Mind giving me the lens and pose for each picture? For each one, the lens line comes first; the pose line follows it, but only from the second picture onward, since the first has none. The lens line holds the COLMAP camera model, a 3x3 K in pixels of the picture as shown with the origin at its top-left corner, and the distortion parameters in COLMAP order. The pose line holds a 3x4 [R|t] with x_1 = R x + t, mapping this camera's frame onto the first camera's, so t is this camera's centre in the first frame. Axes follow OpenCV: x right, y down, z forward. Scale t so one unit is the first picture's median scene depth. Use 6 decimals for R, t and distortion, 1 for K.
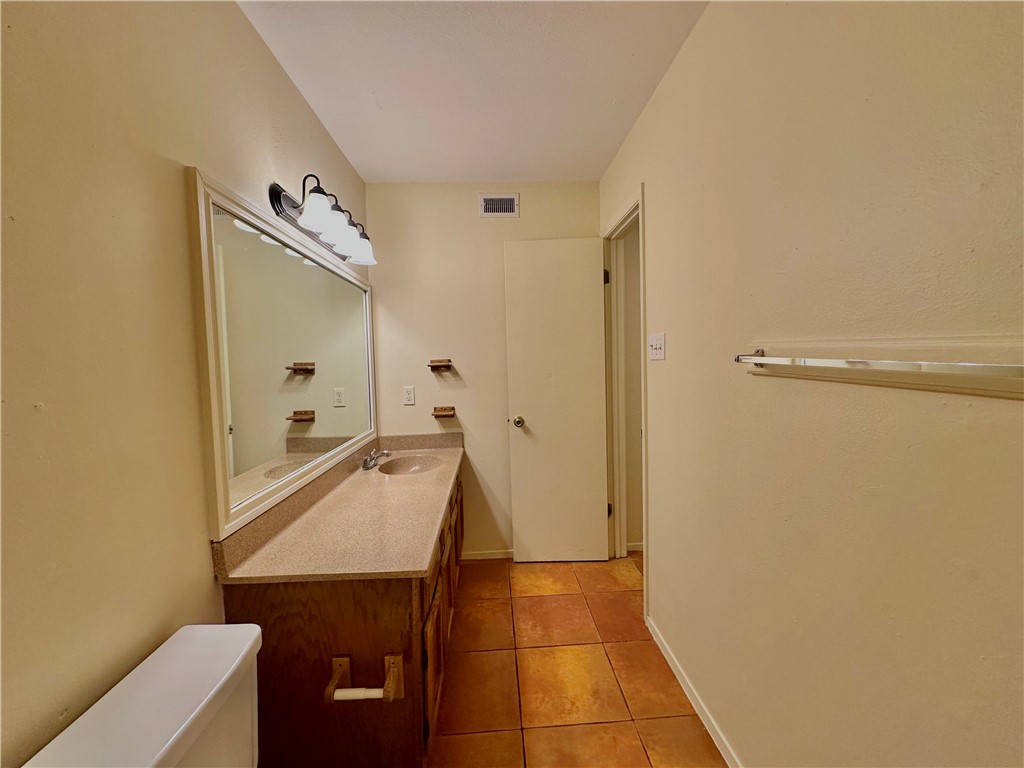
lens RADIAL K [[409.2, 0, 513.6], [0, 409.2, 383.4], [0, 0, 1]] dist [-0.002295, 0.000245]
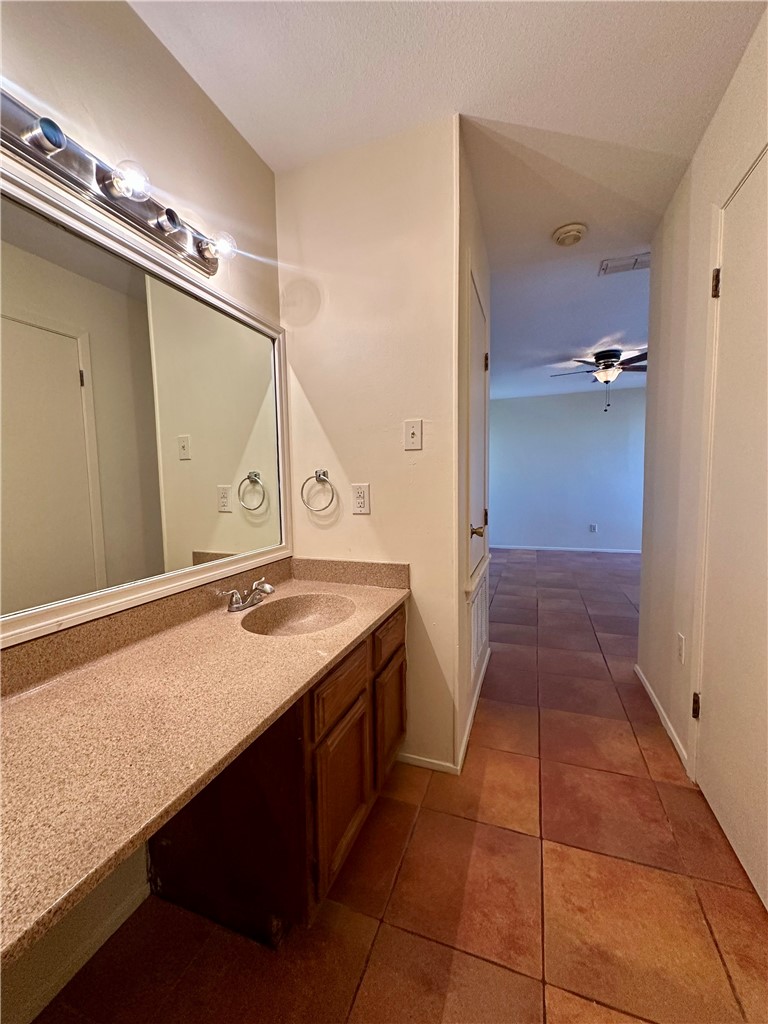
lens RADIAL K [[409.2, 0, 385.3], [0, 409.2, 513.5], [0, 0, 1]] dist [-0.002295, 0.000245]
pose [[0.918026, 0.046036, -0.393839, 0.080080], [-0.031583, 0.998571, 0.043106, 0.022773], [0.395260, -0.027134, 0.918168, 0.454655]]
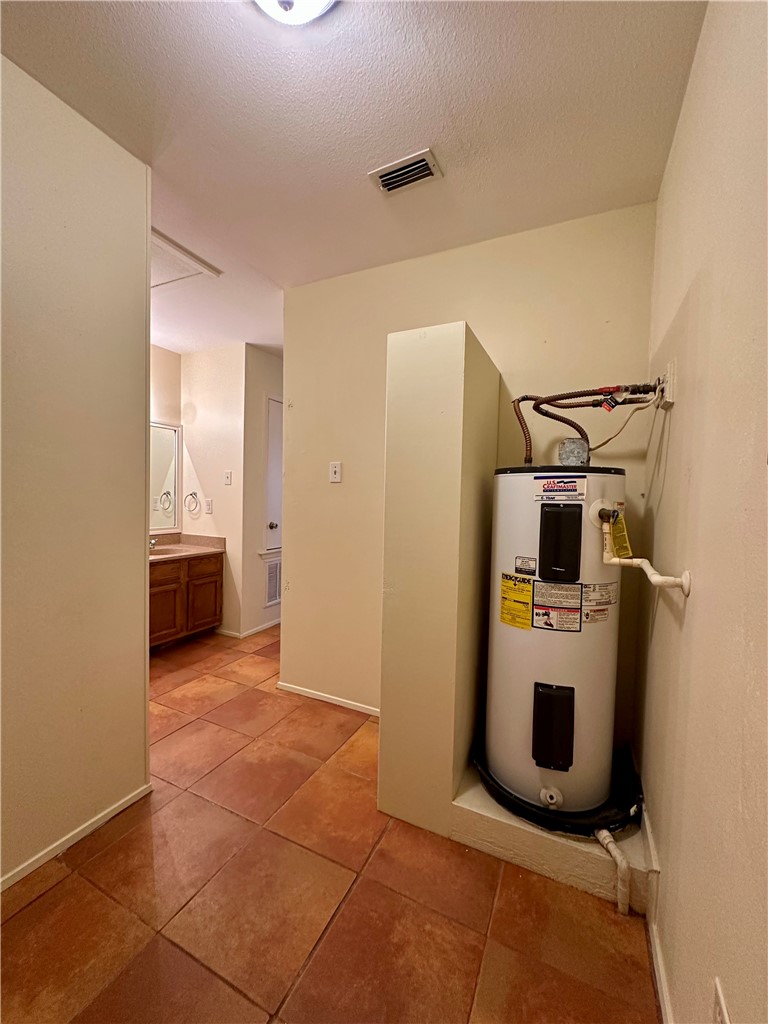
lens RADIAL K [[409.2, 0, 385.3], [0, 409.2, 513.5], [0, 0, 1]] dist [-0.002295, 0.000245]
pose [[0.874091, 0.070878, -0.480563, 0.991224], [-0.078320, 0.996918, 0.004579, 0.000323], [0.479406, 0.033635, 0.876948, 0.107158]]
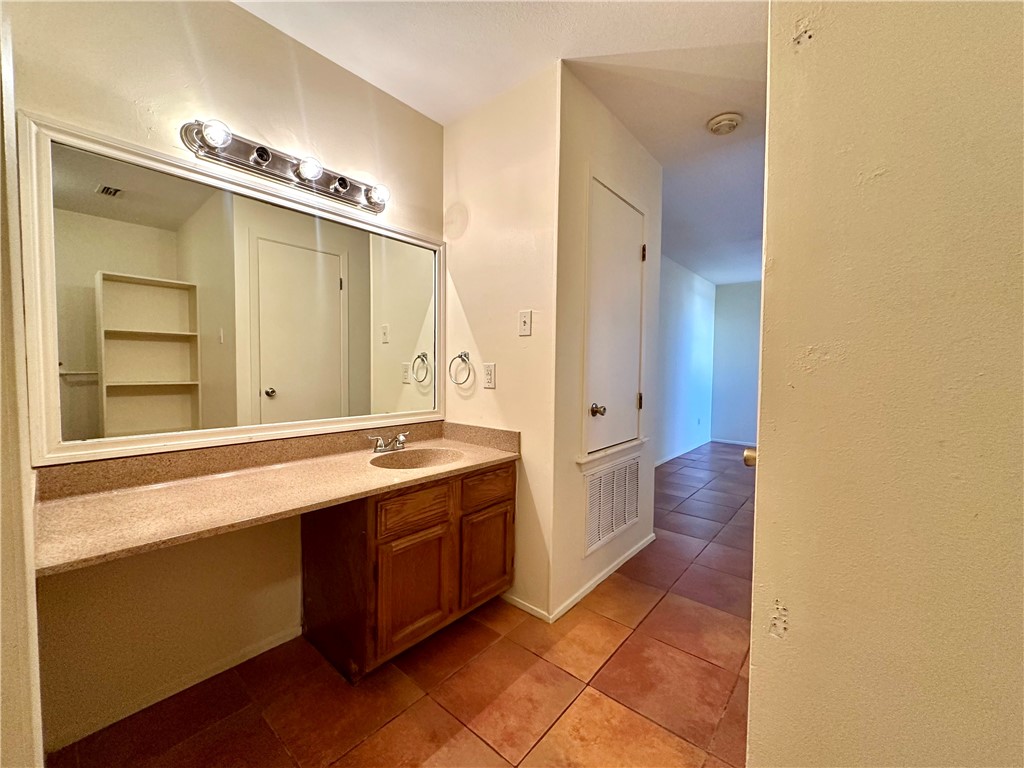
lens RADIAL K [[409.2, 0, 513.6], [0, 409.2, 383.4], [0, 0, 1]] dist [-0.002295, 0.000245]
pose [[0.724148, 0.065285, -0.686548, 0.372419], [-0.070734, 0.997290, 0.020227, 0.024383], [0.686008, 0.033915, 0.726804, 0.495114]]
